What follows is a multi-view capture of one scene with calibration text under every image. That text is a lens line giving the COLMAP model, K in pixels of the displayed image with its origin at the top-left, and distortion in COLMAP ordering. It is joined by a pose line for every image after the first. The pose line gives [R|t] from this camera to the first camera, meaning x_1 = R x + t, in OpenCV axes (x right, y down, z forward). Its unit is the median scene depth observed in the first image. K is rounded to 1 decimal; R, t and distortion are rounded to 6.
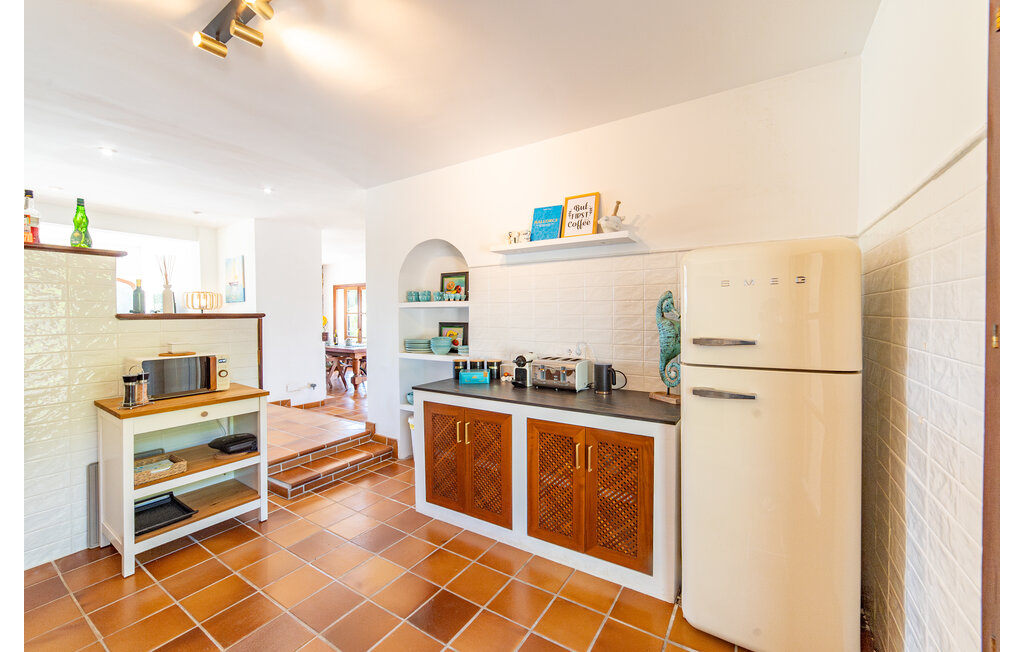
lens RADIAL K [[388.8, 0, 533.3], [0, 388.8, 317.5], [0, 0, 1]] dist [0.000193, 0.000075]
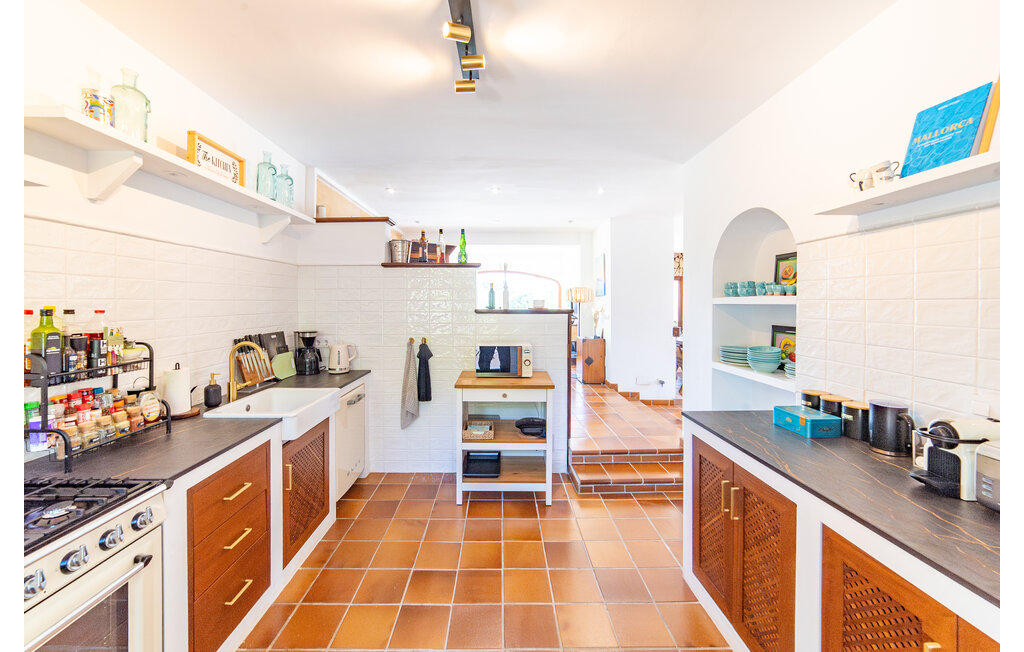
lens RADIAL K [[414.5, 0, 501.4], [0, 414.5, 307.3], [0, 0, 1]] dist [-0.000280, 0.000013]
pose [[0.524666, 0.014718, -0.851181, 0.184076], [-0.013502, 0.999869, 0.008966, -0.026688], [0.851201, 0.006788, 0.524796, 0.265426]]
